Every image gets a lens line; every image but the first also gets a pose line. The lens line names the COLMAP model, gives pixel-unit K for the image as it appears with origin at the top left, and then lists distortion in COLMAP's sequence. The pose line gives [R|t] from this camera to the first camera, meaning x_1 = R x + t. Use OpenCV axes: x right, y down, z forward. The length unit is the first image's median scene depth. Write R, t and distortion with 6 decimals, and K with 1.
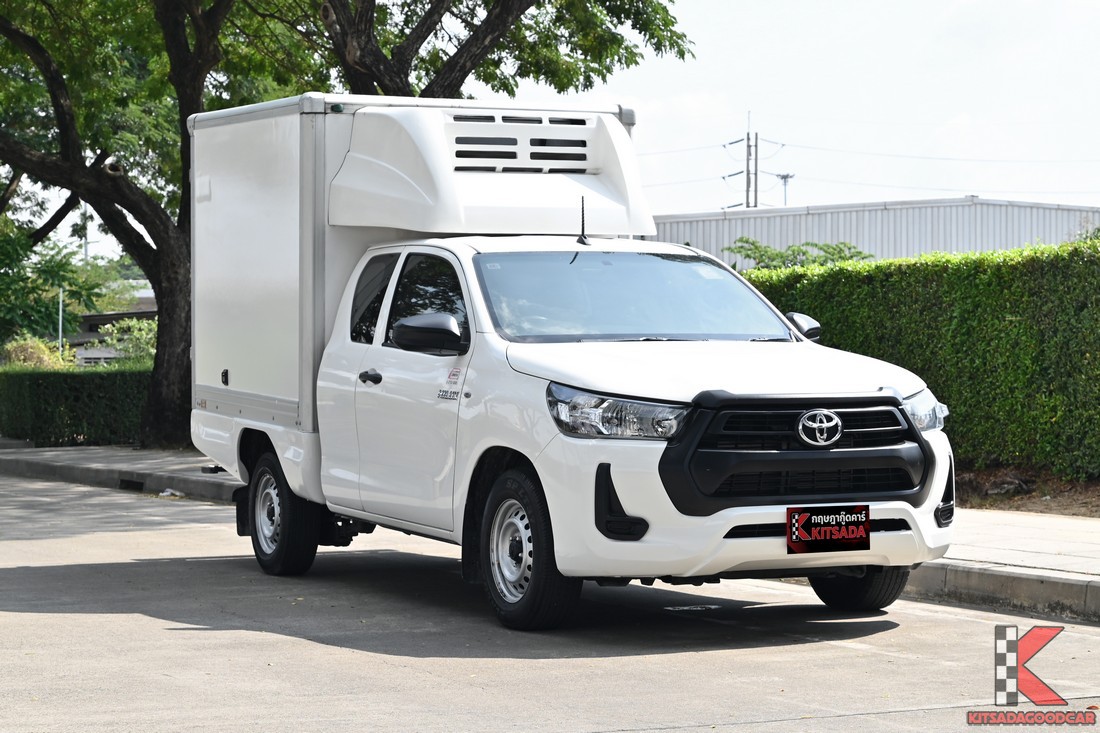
lens RADIAL K [[2342.2, 0, 549.8], [0, 2342.2, 365.8], [0, 0, 1]] dist [0.016014, 0.000000]
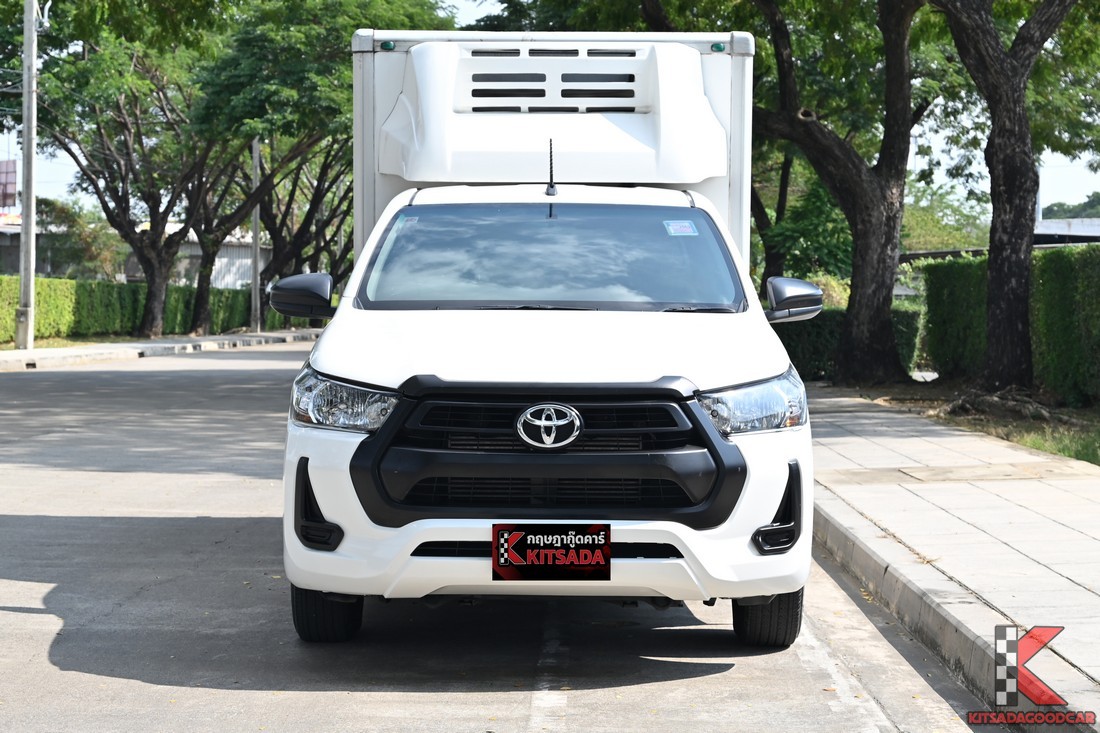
lens RADIAL K [[2173.4, 0, 550.1], [0, 2173.4, 366.4], [0, 0, 1]] dist [0.018016, 0.000000]
pose [[0.913368, 0.030350, -0.406001, 0.360403], [-0.017583, 0.999228, 0.035140, -0.017294], [0.406754, -0.024957, 0.913197, 0.275751]]
